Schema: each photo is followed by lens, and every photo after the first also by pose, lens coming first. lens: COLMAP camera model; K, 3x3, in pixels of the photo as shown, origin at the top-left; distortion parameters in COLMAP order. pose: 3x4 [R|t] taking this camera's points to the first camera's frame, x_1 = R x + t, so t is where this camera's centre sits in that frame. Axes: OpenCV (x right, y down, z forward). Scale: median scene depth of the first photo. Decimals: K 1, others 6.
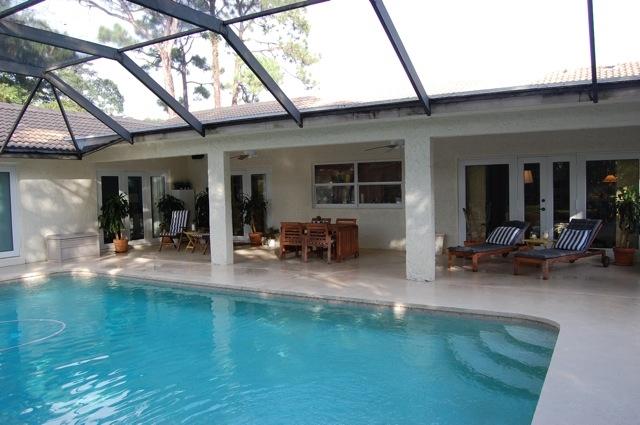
lens RADIAL K [[498.3, 0, 320.4], [0, 498.3, 218.0], [0, 0, 1]] dist [-0.049028, 0.002716]
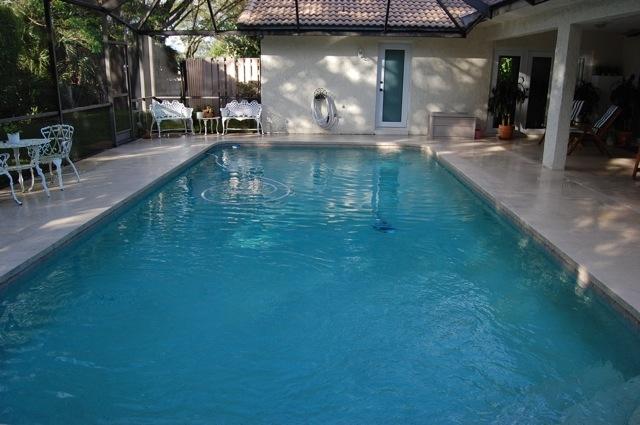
lens RADIAL K [[498.3, 0, 317.9], [0, 498.3, 212.8], [0, 0, 1]] dist [-0.049028, 0.002716]
pose [[0.485069, 0.271506, -0.831259, 0.278100], [-0.082633, 0.960558, 0.265519, -0.018641], [0.870563, -0.060106, 0.488372, 0.236301]]
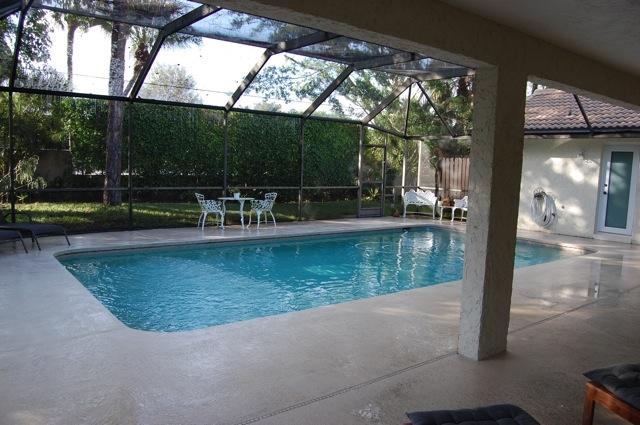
lens RADIAL K [[498.3, 0, 320.9], [0, 498.3, 208.2], [0, 0, 1]] dist [-0.049028, 0.002716]
pose [[-0.359935, 0.102363, -0.927345, 0.510347], [-0.089474, 0.985594, 0.143521, -0.059794], [0.928677, 0.134631, -0.345591, 0.700121]]
